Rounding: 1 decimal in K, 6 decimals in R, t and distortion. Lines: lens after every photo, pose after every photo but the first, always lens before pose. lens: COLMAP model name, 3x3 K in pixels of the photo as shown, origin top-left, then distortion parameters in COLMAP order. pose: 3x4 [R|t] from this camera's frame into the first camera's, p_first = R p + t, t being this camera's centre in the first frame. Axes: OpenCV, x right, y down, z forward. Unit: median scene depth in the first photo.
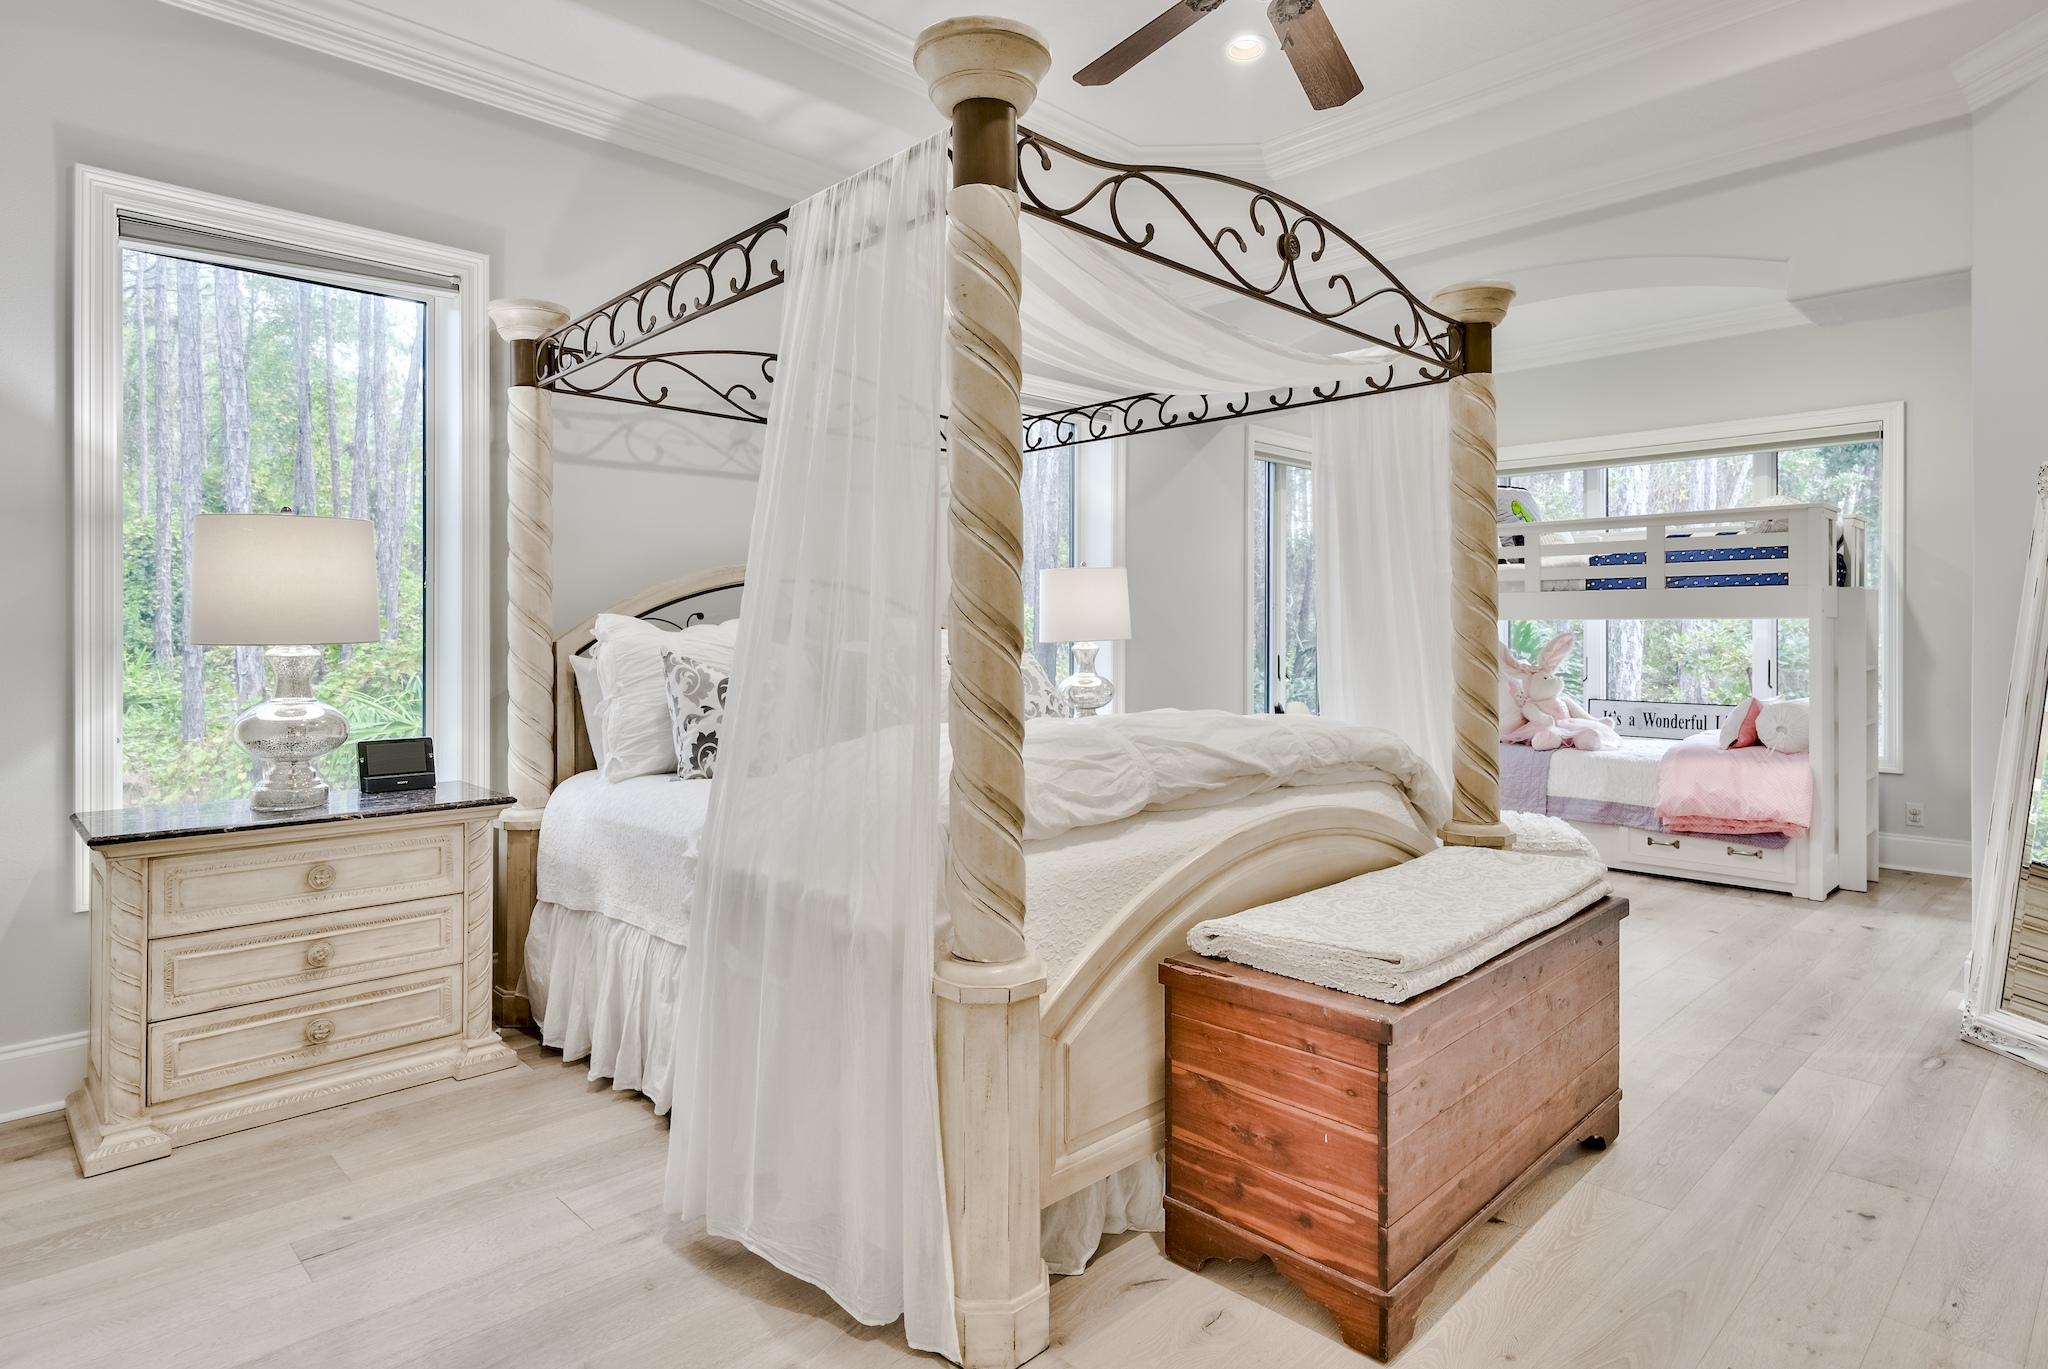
lens RADIAL K [[1058.4, 0, 1052.2], [0, 1058.4, 640.8], [0, 0, 1]] dist [-0.005176, -0.000226]
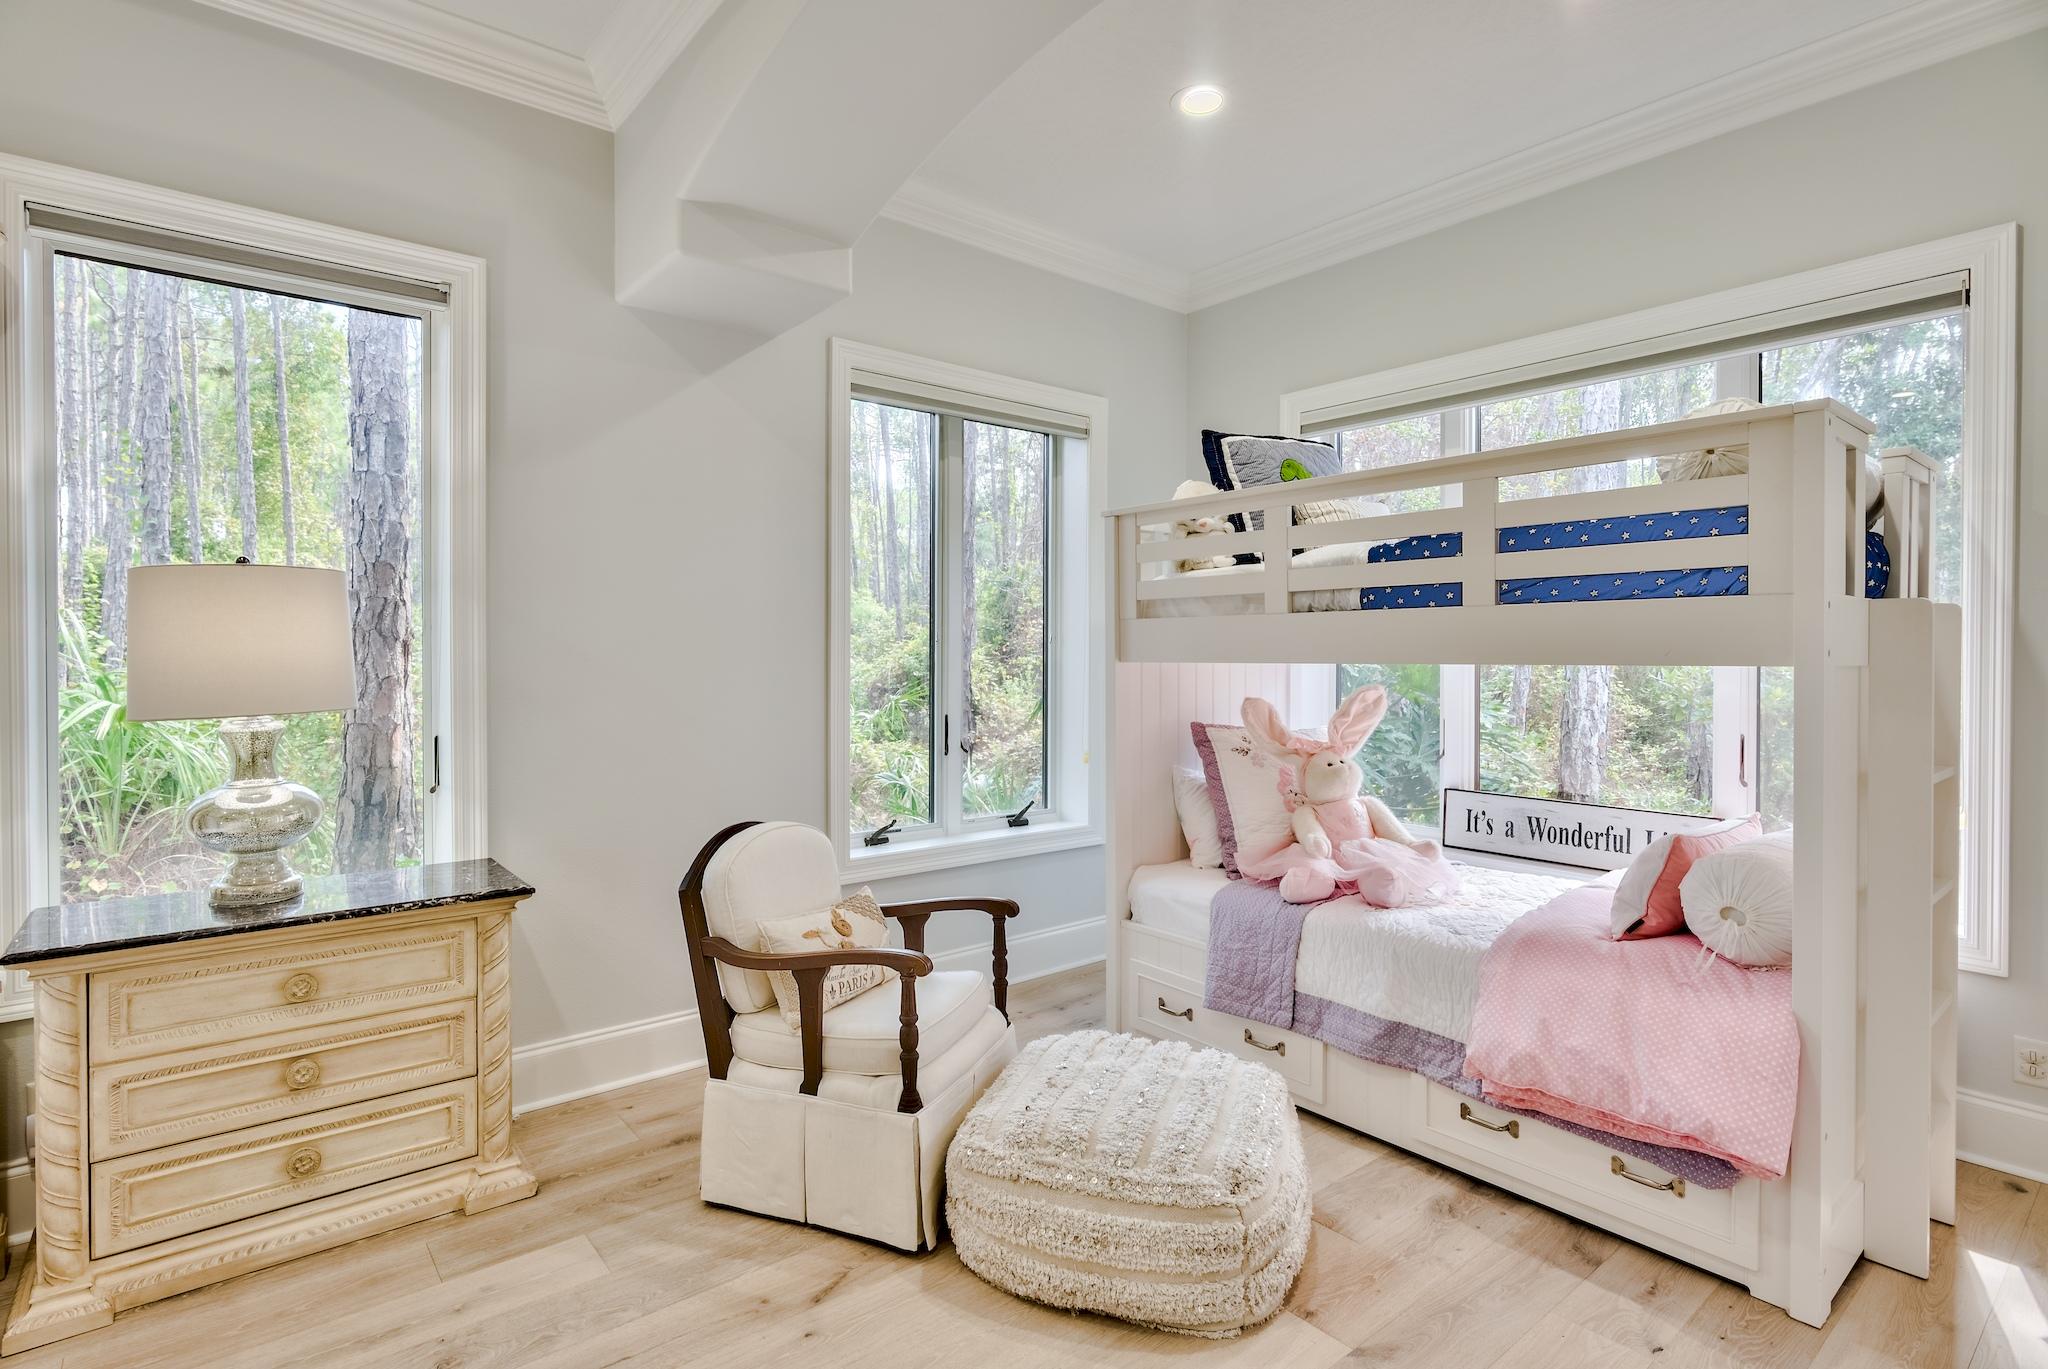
lens RADIAL K [[1001.8, 0, 1020.8], [0, 1001.8, 675.2], [0, 0, 1]] dist [-0.003648, 0.000739]
pose [[0.997055, -0.000355, -0.076686, 0.392460], [0.001034, 0.999961, 0.008816, -0.020767], [0.076680, -0.008870, 0.997016, 0.514227]]
